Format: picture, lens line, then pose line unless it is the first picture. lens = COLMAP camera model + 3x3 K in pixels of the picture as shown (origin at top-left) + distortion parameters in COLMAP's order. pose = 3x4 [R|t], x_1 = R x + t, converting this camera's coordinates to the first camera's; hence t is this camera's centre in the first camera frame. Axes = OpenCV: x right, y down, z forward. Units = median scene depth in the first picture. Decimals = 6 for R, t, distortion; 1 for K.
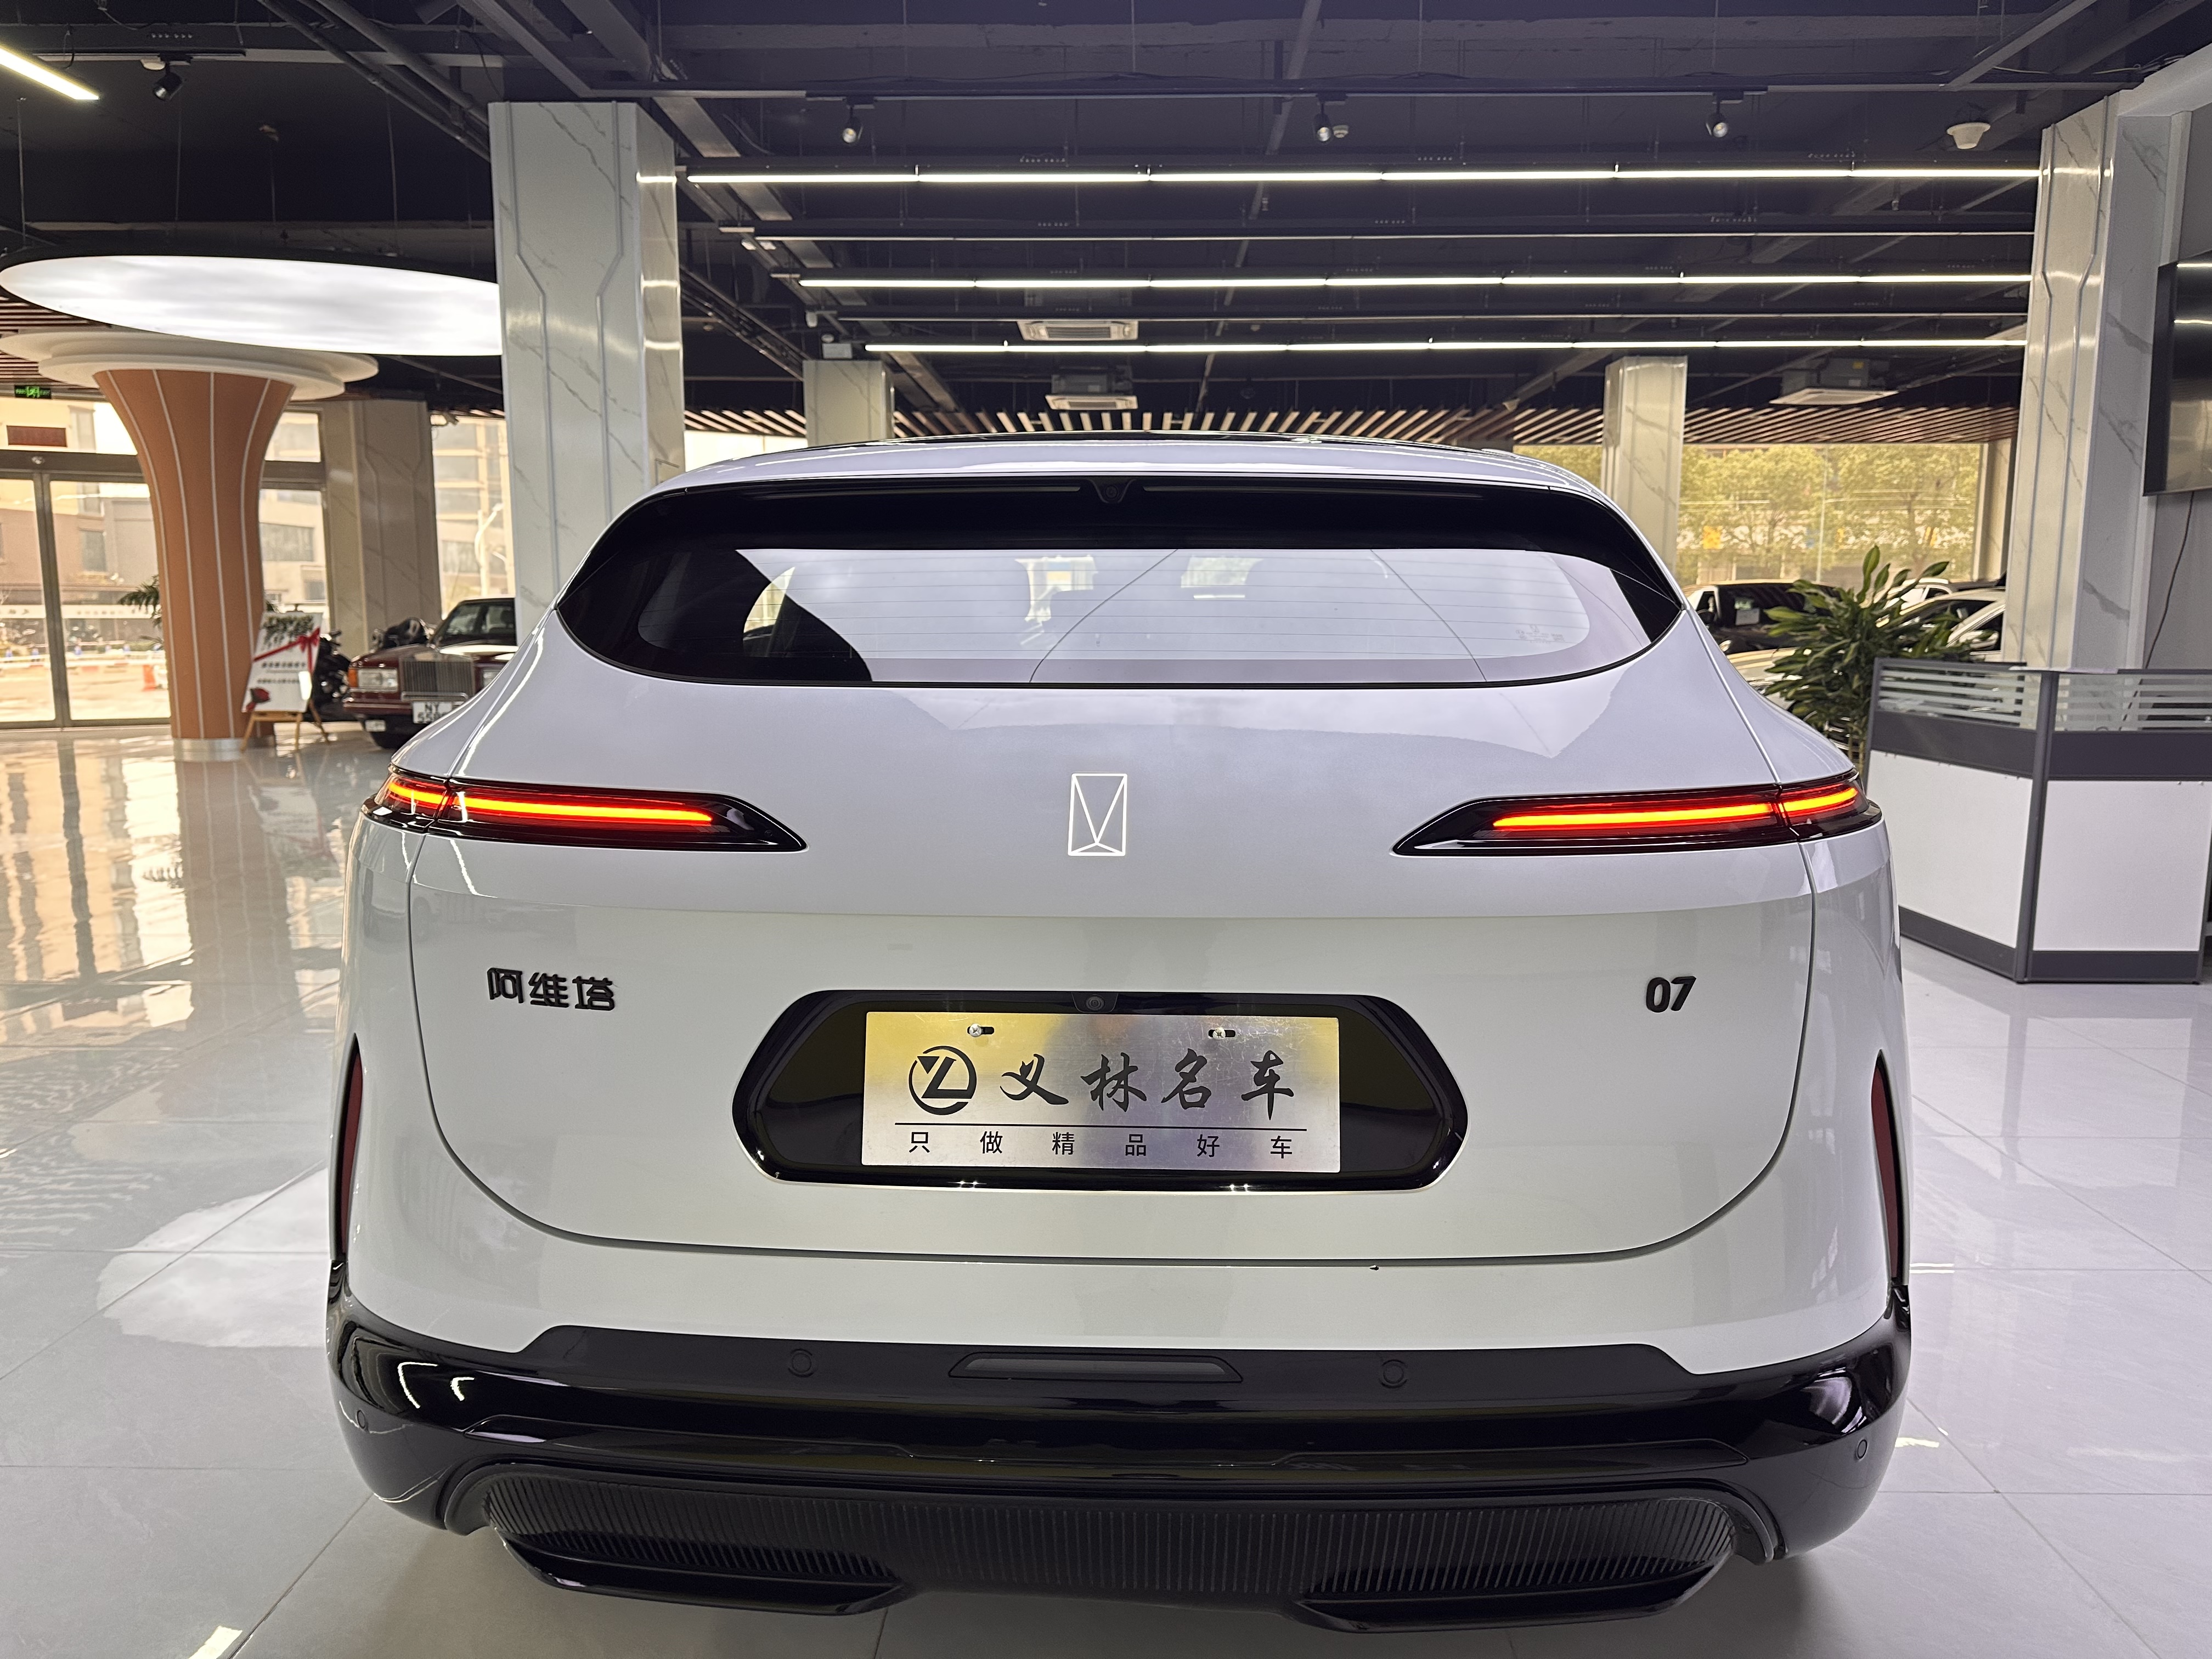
lens RADIAL K [[1535.6, 0, 1056.9], [0, 1535.6, 837.9], [0, 0, 1]] dist [0.086525, -0.082764]
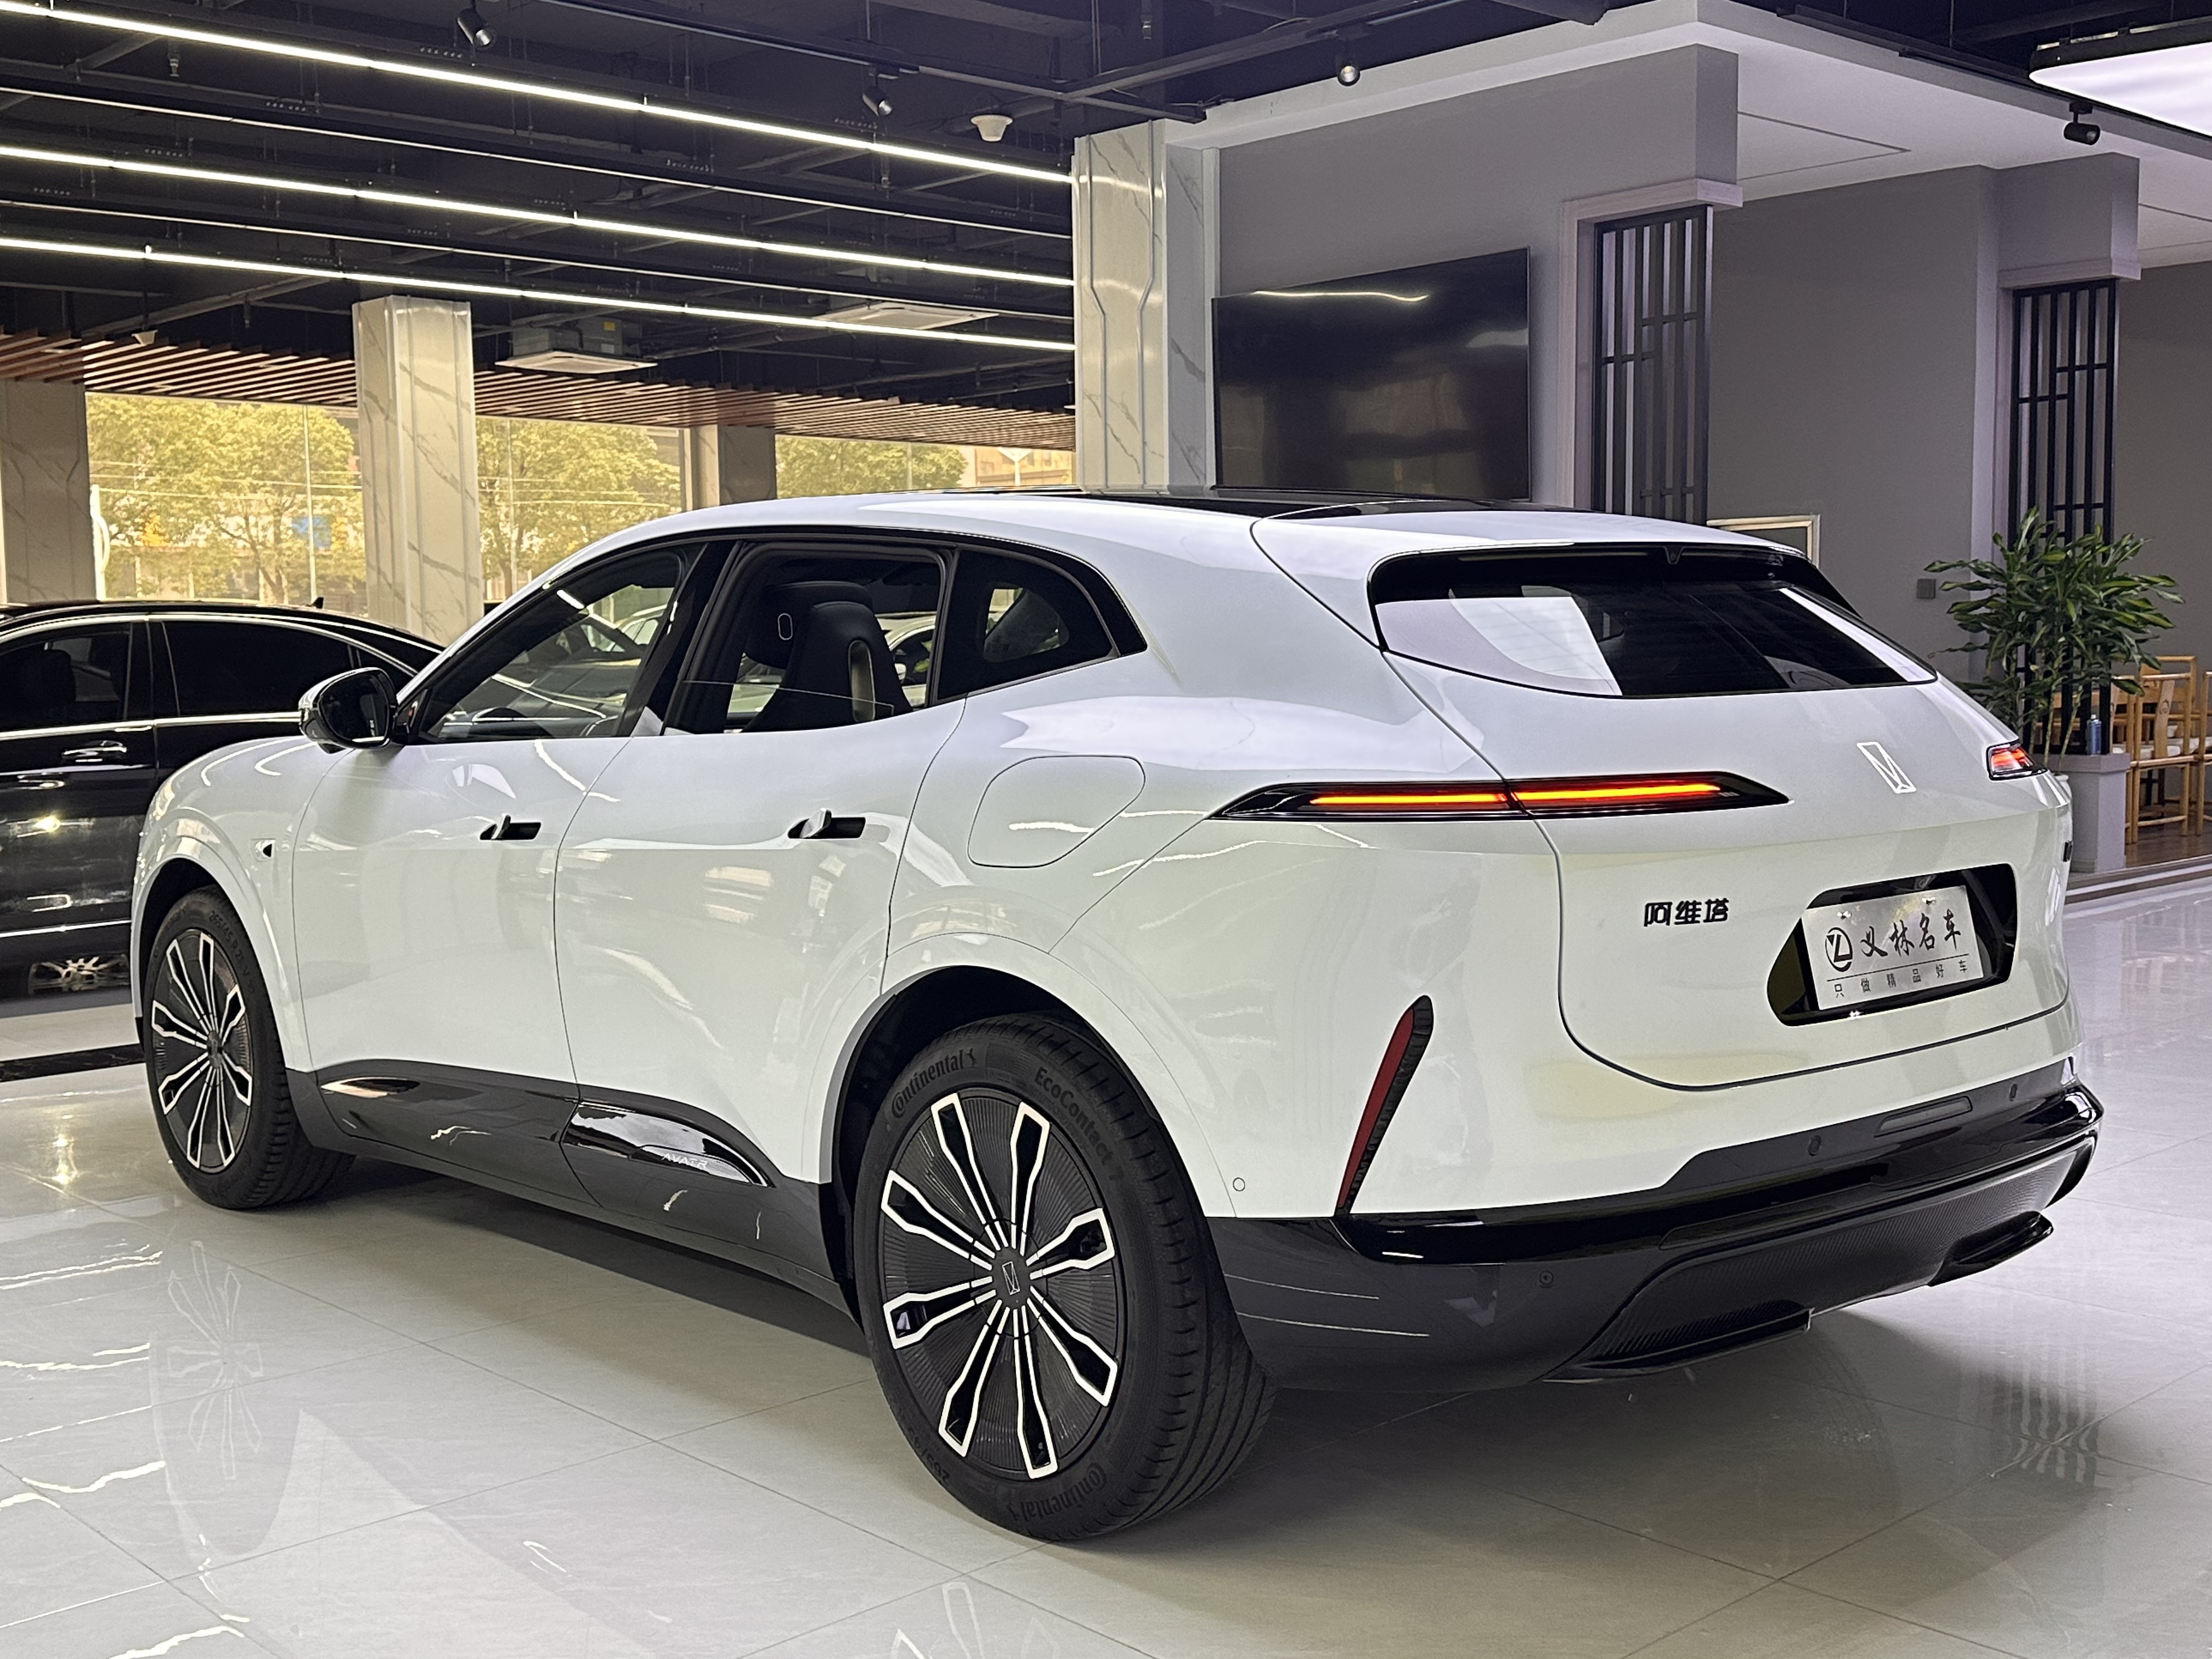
lens RADIAL K [[2380.4, 0, 1106.0], [0, 2380.4, 829.5], [0, 0, 1]] dist [0.237180, -0.532790]
pose [[0.728252, -0.072002, 0.681516, -2.123516], [0.118507, 0.992715, -0.021754, 0.006934], [-0.674985, 0.096607, 0.731480, -0.253829]]
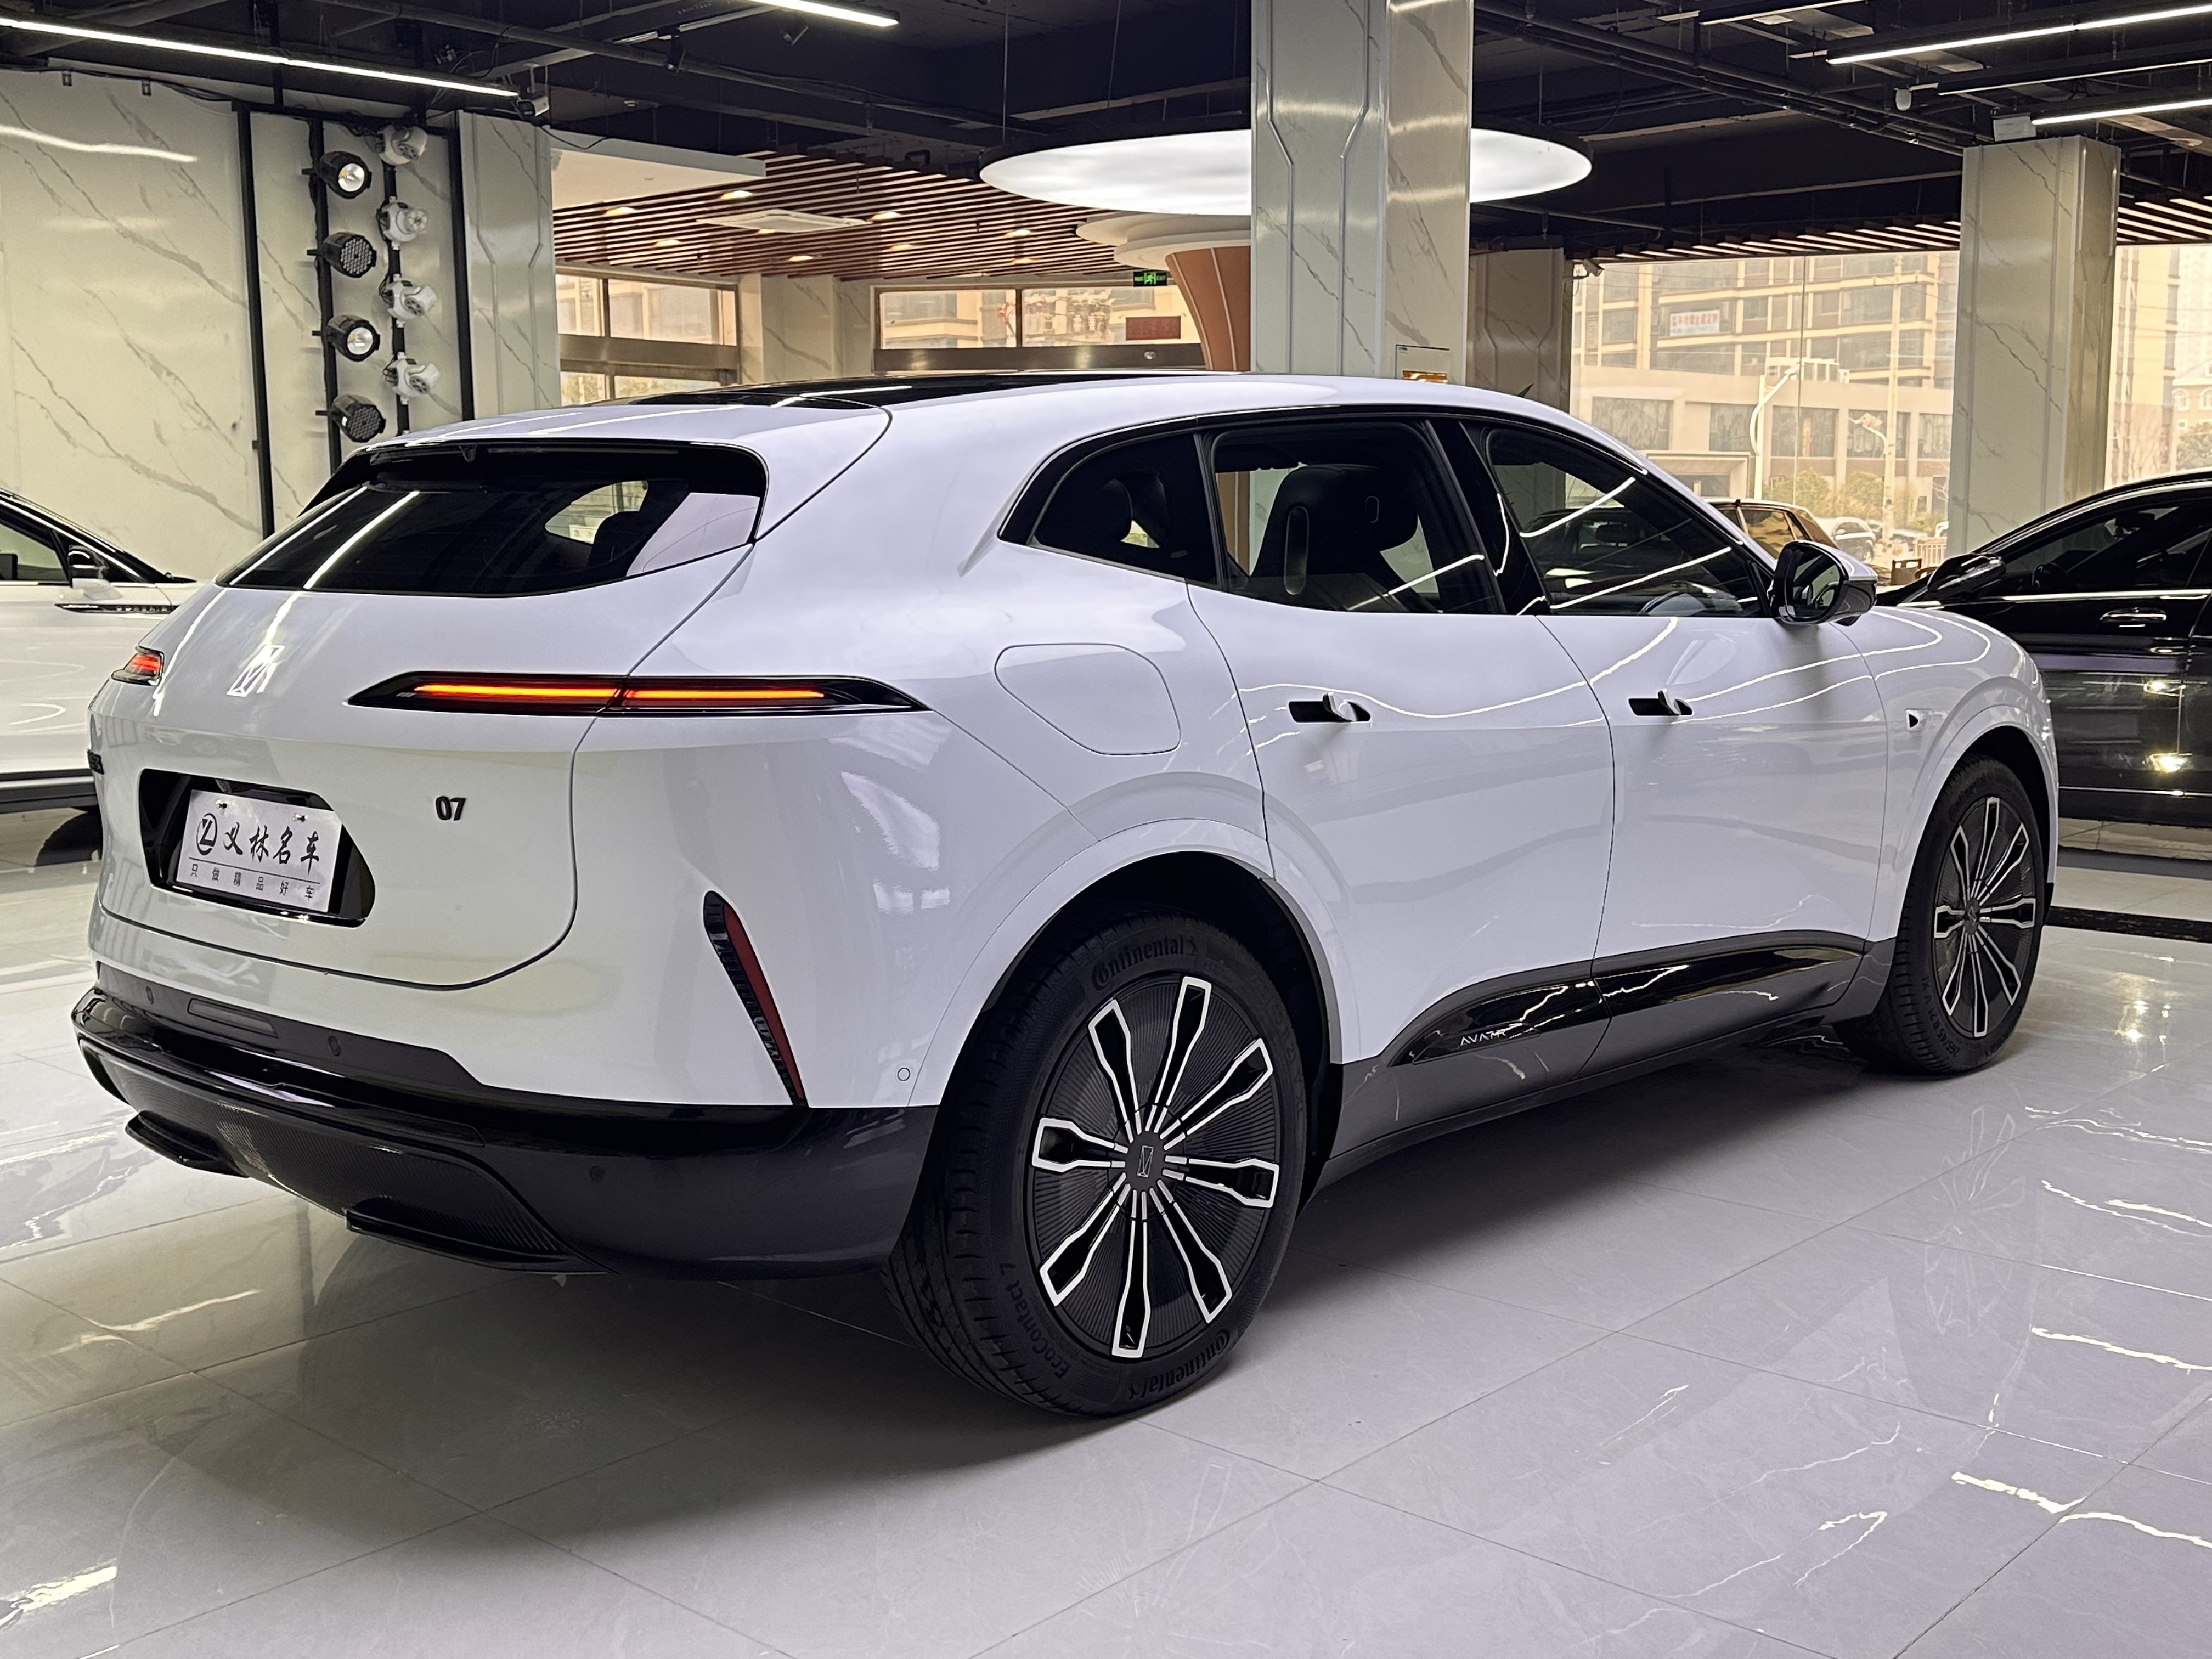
lens RADIAL K [[2456.2, 0, 1106.0], [0, 2456.2, 829.5], [0, 0, 1]] dist [0.007393, -0.008974]
pose [[0.748215, 0.076964, -0.658977, 2.222828], [-0.088634, 0.995941, 0.015682, 0.028359], [0.657509, 0.046675, 0.751999, -0.297050]]
